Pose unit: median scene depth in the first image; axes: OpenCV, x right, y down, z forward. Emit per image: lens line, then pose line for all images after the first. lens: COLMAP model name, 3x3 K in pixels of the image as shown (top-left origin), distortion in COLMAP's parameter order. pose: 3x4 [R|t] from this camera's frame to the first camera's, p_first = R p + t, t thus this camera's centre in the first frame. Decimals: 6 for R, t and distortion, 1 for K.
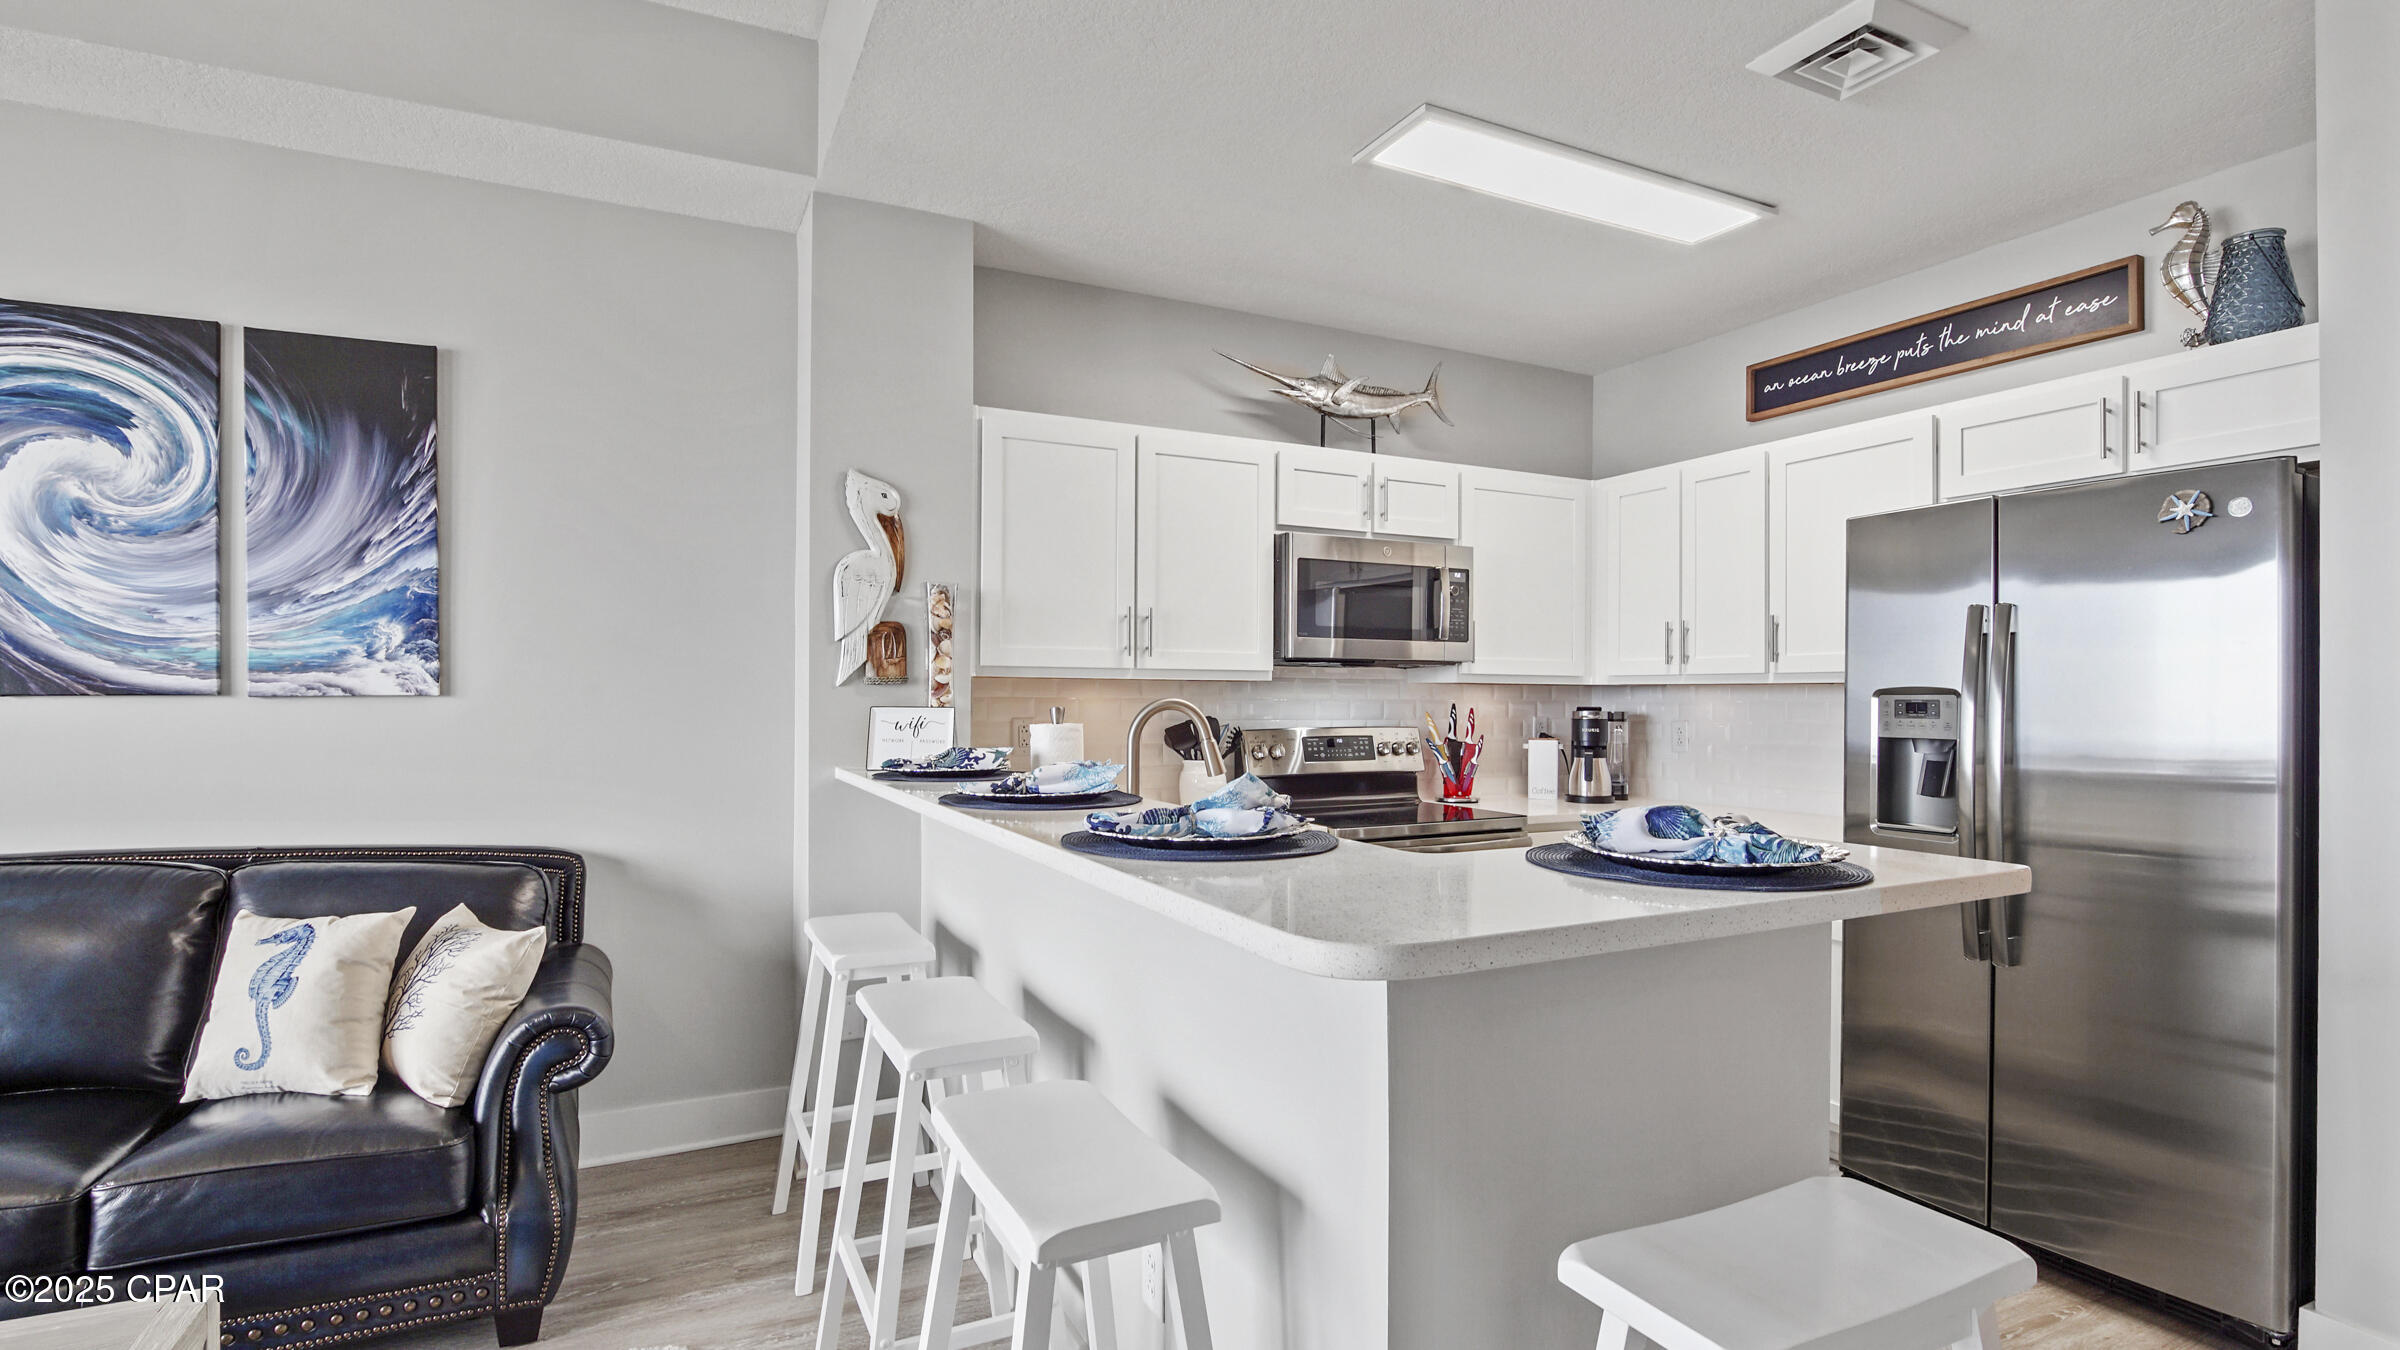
lens RADIAL K [[1127.2, 0, 1217.6], [0, 1127.2, 705.8], [0, 0, 1]] dist [-0.011460, -0.000212]
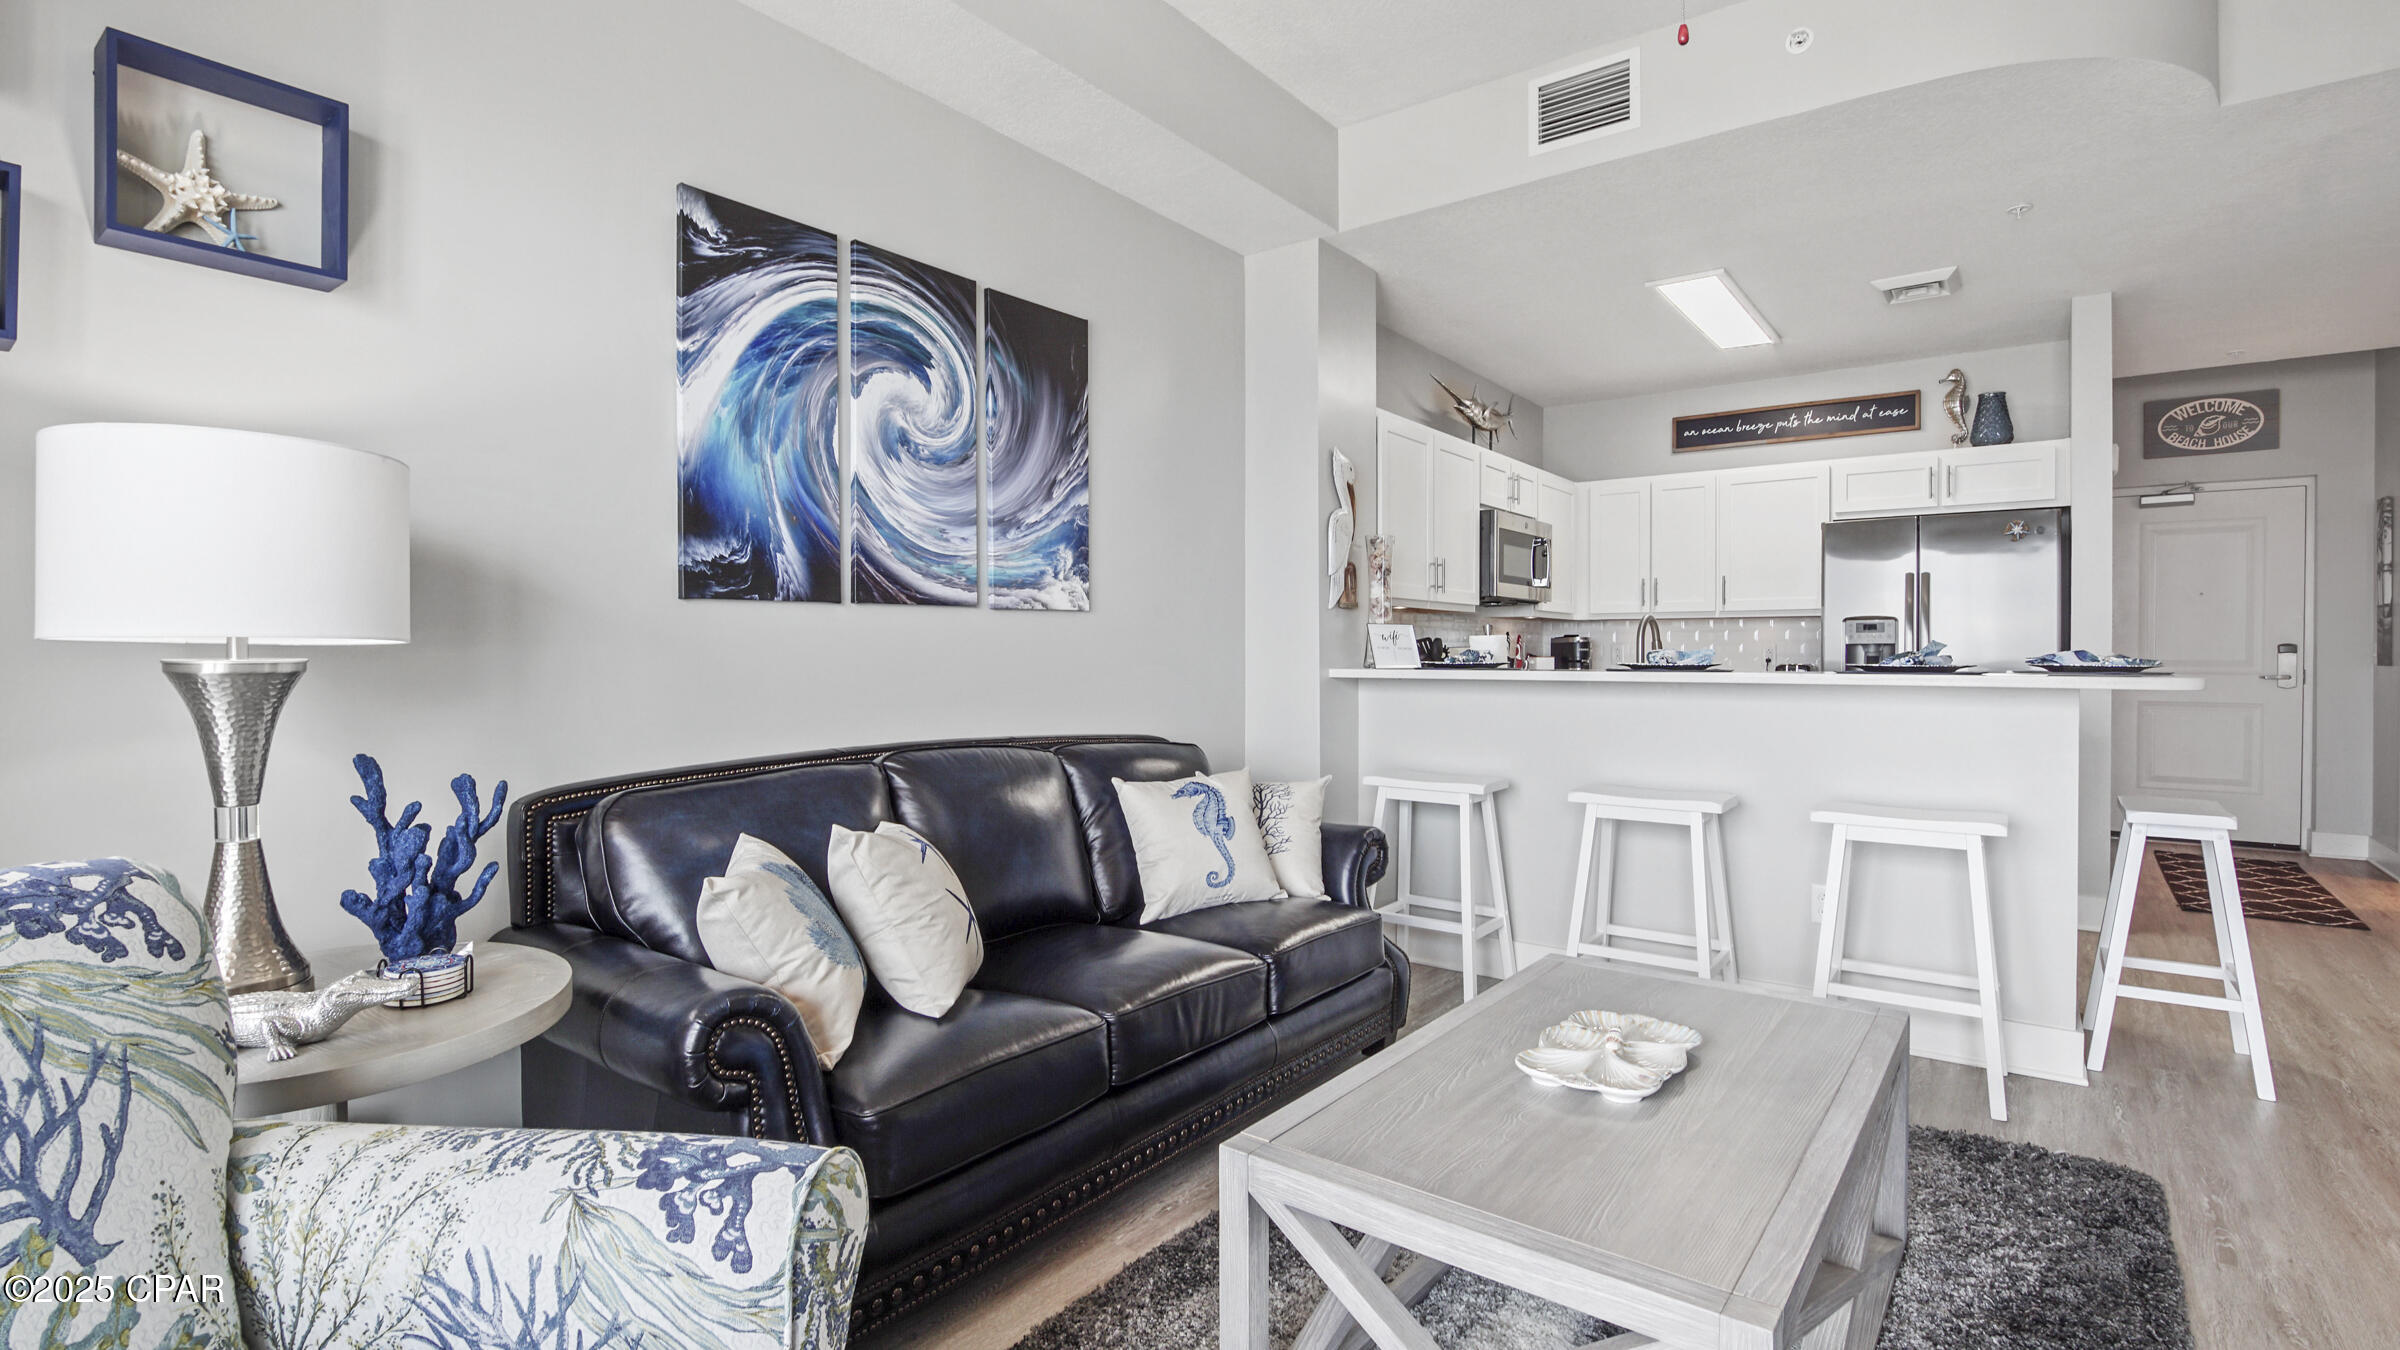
lens RADIAL K [[1127.2, 0, 1267.6], [0, 1127.2, 682.6], [0, 0, 1]] dist [-0.011460, -0.000212]
pose [[0.877668, -0.018316, 0.478919, -1.038252], [0.013420, 0.999817, 0.013645, 0.049652], [-0.479081, -0.005548, 0.877753, -0.140456]]
